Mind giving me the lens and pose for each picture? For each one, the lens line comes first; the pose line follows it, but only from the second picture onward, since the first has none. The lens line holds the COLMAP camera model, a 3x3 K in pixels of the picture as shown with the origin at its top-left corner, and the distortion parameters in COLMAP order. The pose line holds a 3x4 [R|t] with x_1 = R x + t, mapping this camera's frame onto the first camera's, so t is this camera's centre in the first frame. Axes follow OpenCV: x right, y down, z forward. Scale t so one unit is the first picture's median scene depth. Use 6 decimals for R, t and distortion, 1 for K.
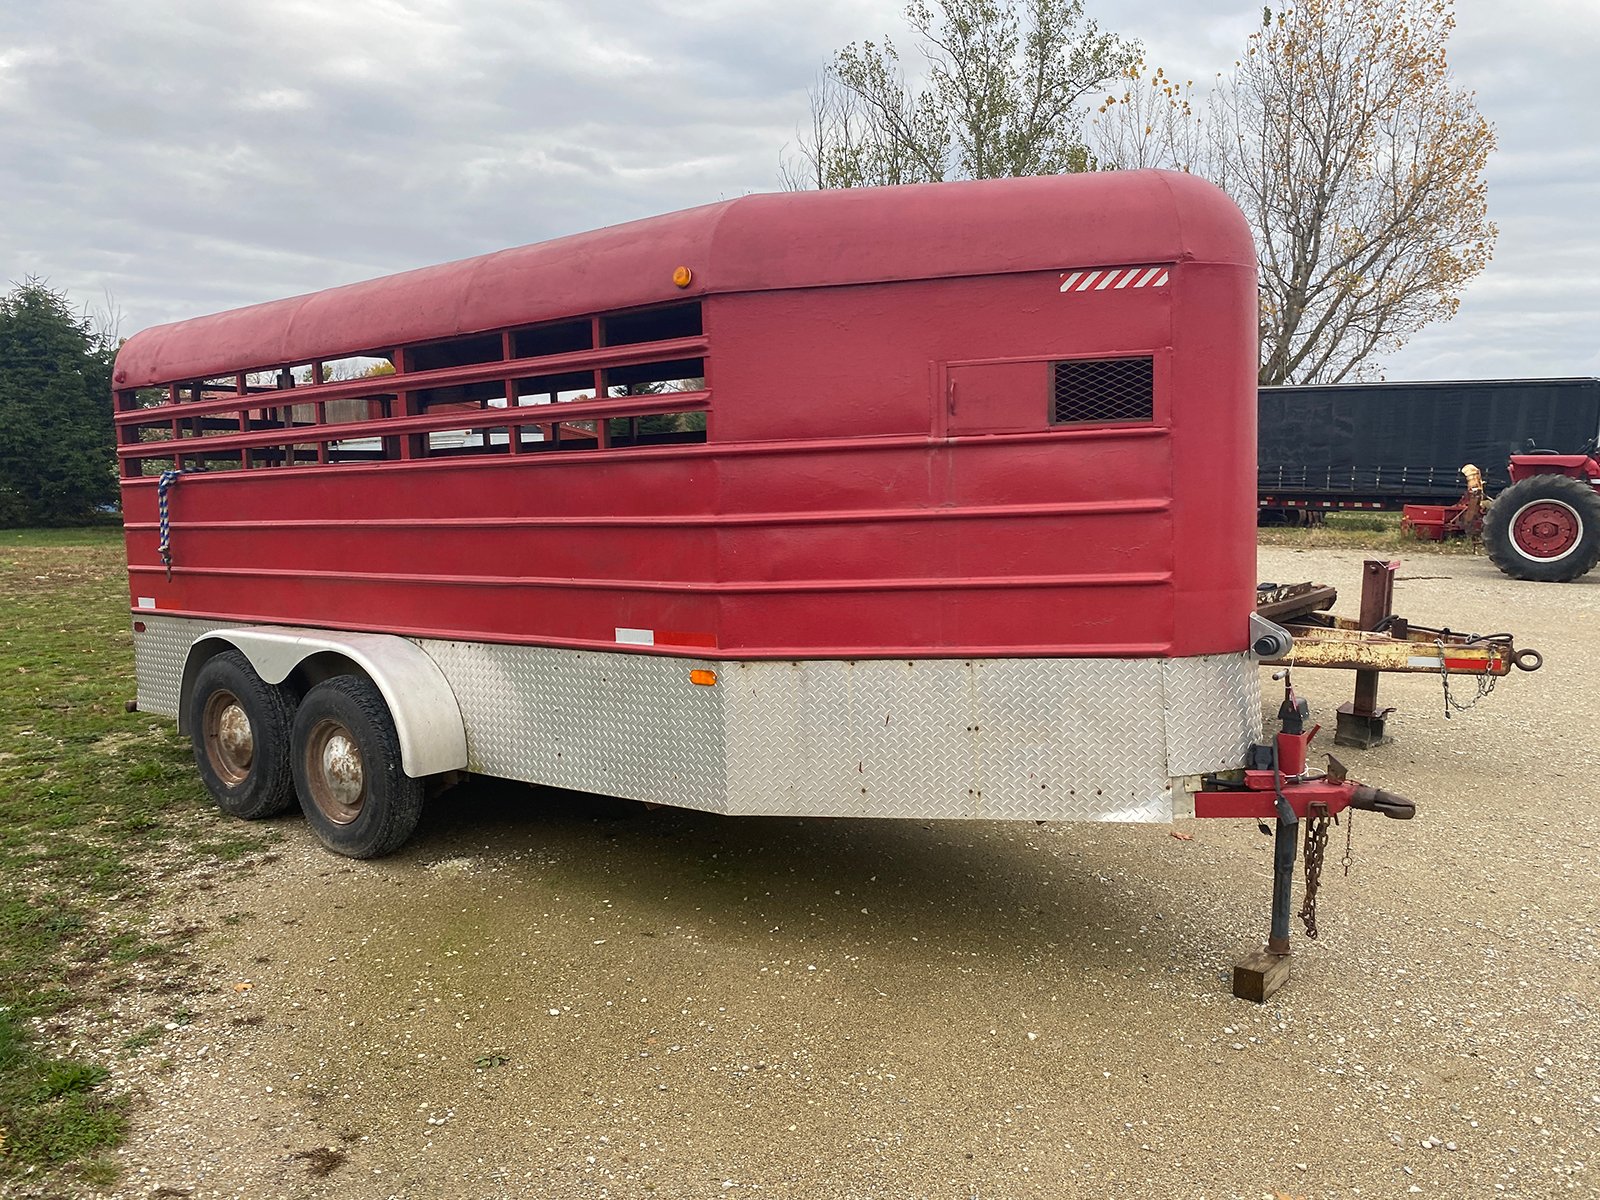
lens RADIAL K [[1179.9, 0, 805.5], [0, 1179.9, 586.9], [0, 0, 1]] dist [0.016959, -0.000025]
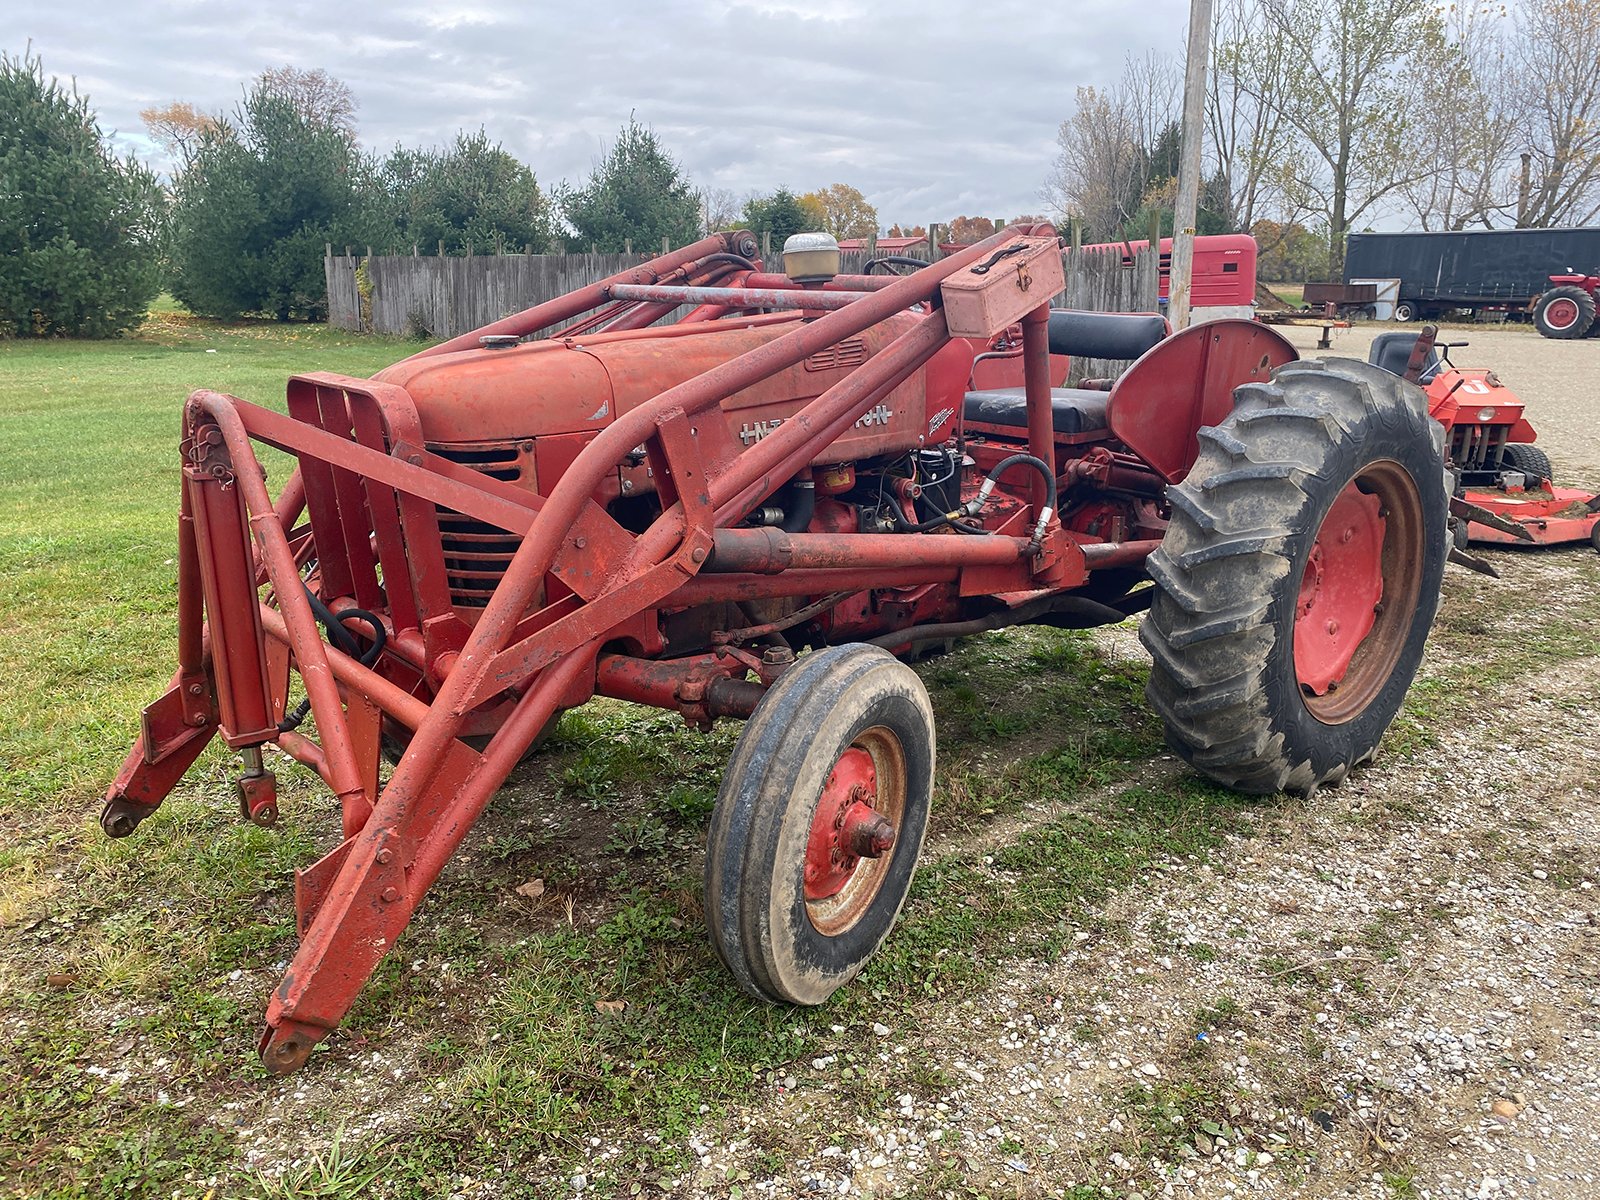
lens RADIAL K [[1179.9, 0, 805.5], [0, 1179.9, 586.9], [0, 0, 1]] dist [0.016959, -0.000025]
pose [[0.954162, 0.076190, -0.289432, 0.006710], [-0.033854, 0.988323, 0.148563, 0.097296], [0.297371, -0.131955, 0.945599, -0.855944]]
